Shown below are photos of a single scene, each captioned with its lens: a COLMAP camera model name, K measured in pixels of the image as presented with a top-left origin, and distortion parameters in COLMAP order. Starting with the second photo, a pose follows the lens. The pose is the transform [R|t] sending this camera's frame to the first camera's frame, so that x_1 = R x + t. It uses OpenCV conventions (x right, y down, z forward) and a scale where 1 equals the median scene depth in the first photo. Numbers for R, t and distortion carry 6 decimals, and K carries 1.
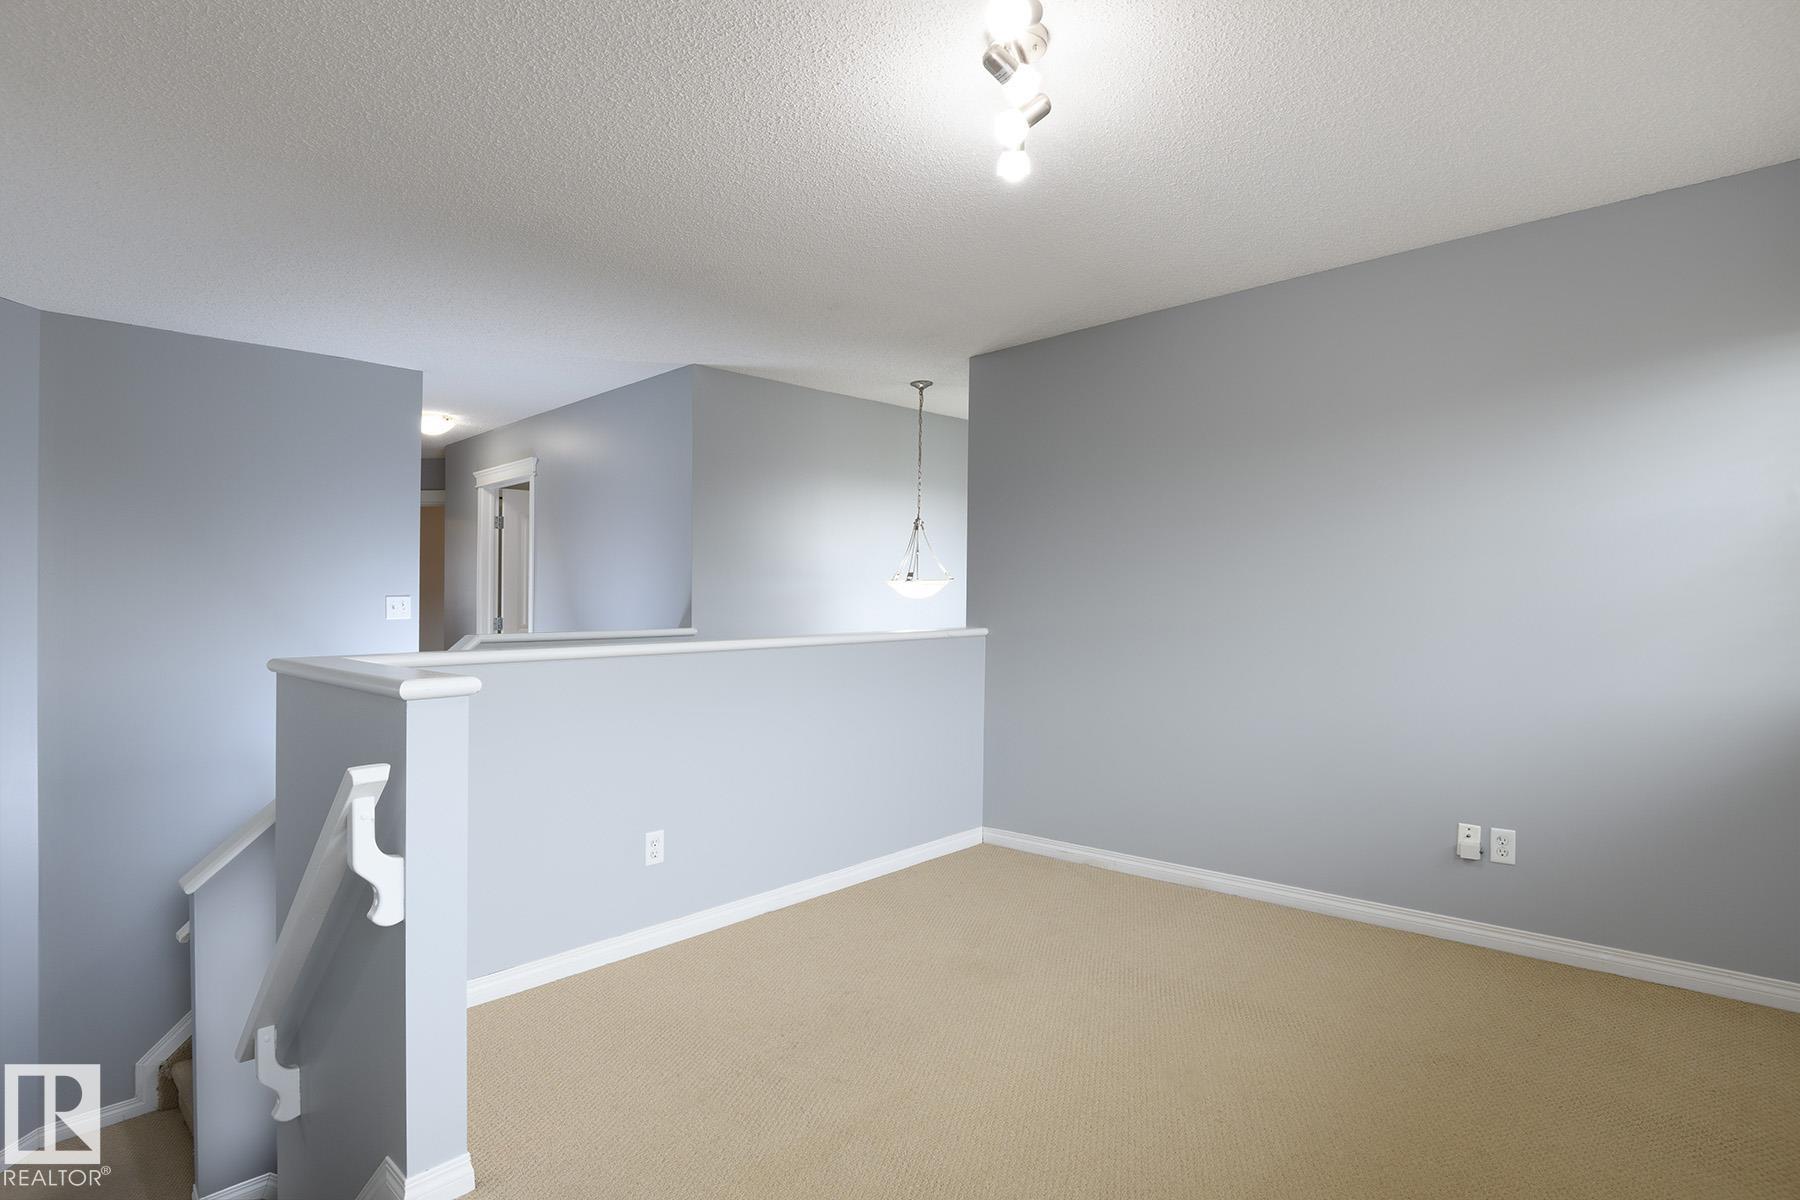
lens RADIAL K [[920.7, 0, 901.1], [0, 920.7, 606.2], [0, 0, 1]] dist [-0.002300, -0.001366]
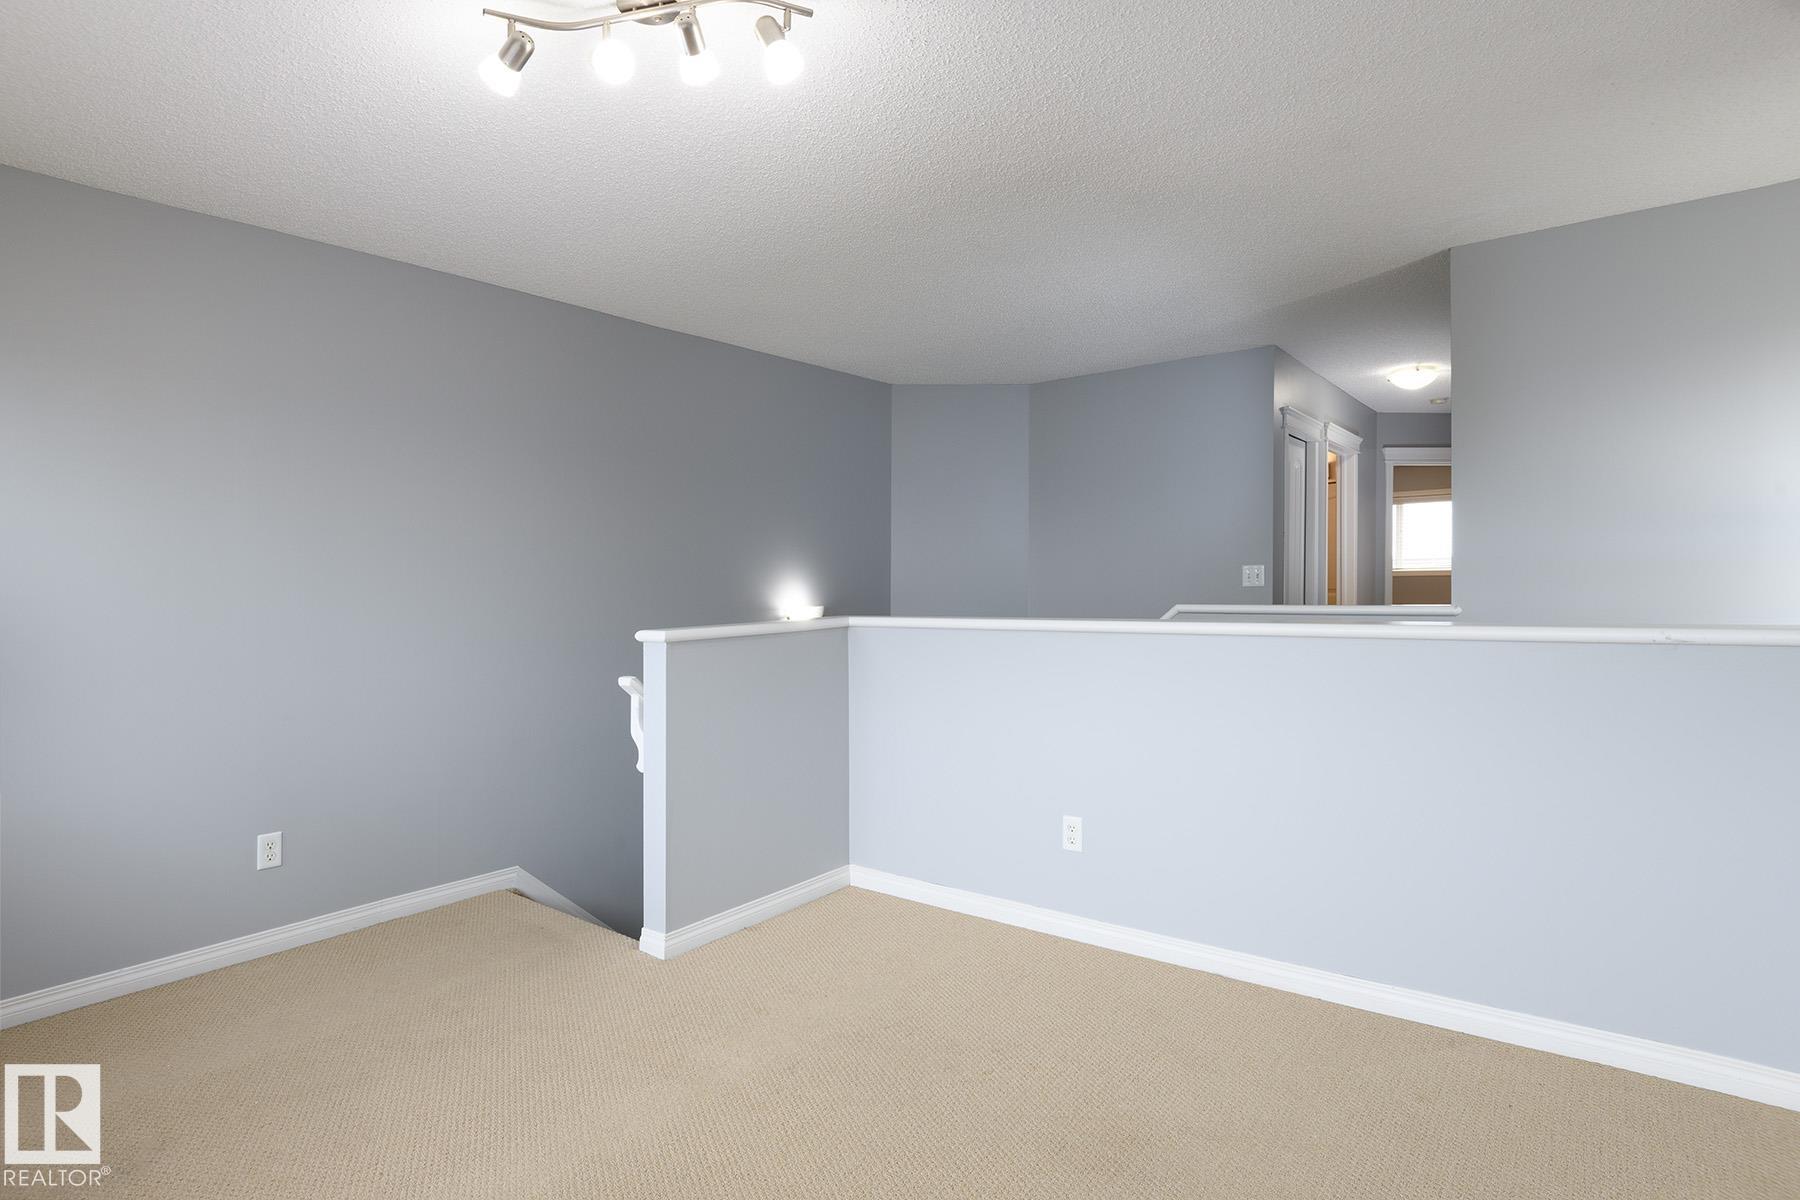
lens RADIAL K [[920.7, 0, 901.2], [0, 920.7, 592.4], [0, 0, 1]] dist [-0.002300, -0.001366]
pose [[0.098445, 0.009477, -0.995097, 0.555586], [0.009019, 0.999905, 0.010415, 0.003023], [0.995102, -0.010000, 0.098350, 0.625599]]
